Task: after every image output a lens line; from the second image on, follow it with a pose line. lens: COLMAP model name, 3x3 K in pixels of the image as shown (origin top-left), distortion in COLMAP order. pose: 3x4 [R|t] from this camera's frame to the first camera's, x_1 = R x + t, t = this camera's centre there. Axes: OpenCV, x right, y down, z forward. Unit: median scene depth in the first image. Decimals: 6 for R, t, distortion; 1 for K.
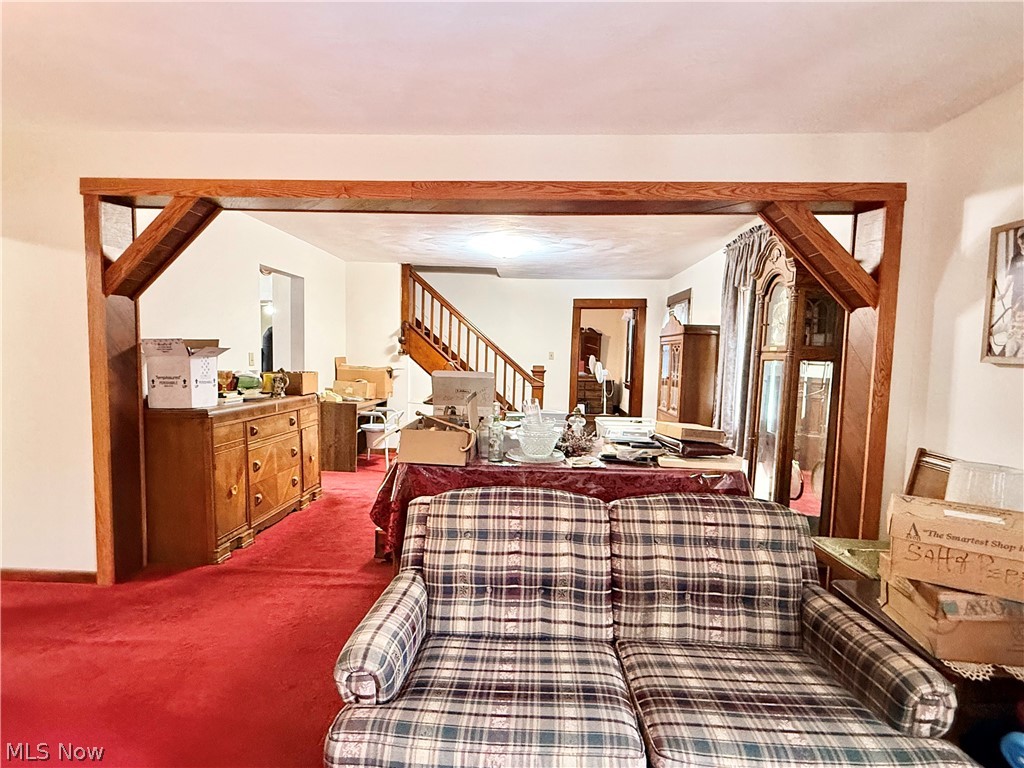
lens RADIAL K [[506.3, 0, 512.6], [0, 506.3, 387.8], [0, 0, 1]] dist [0.013791, 0.000146]
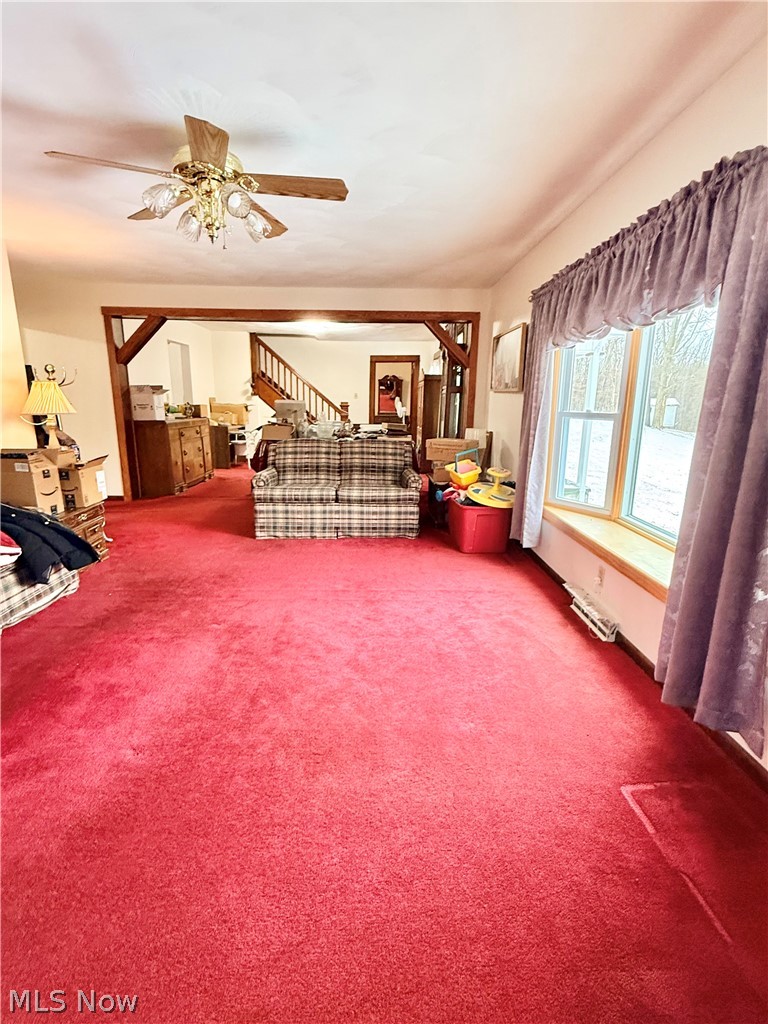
lens RADIAL K [[483.9, 0, 381.3], [0, 483.9, 510.2], [0, 0, 1]] dist [0.000589, 0.000724]
pose [[0.998160, -0.022760, 0.056196, 0.152116], [0.013681, 0.987512, 0.156951, 0.105830], [-0.059066, -0.155893, 0.986006, -1.029087]]
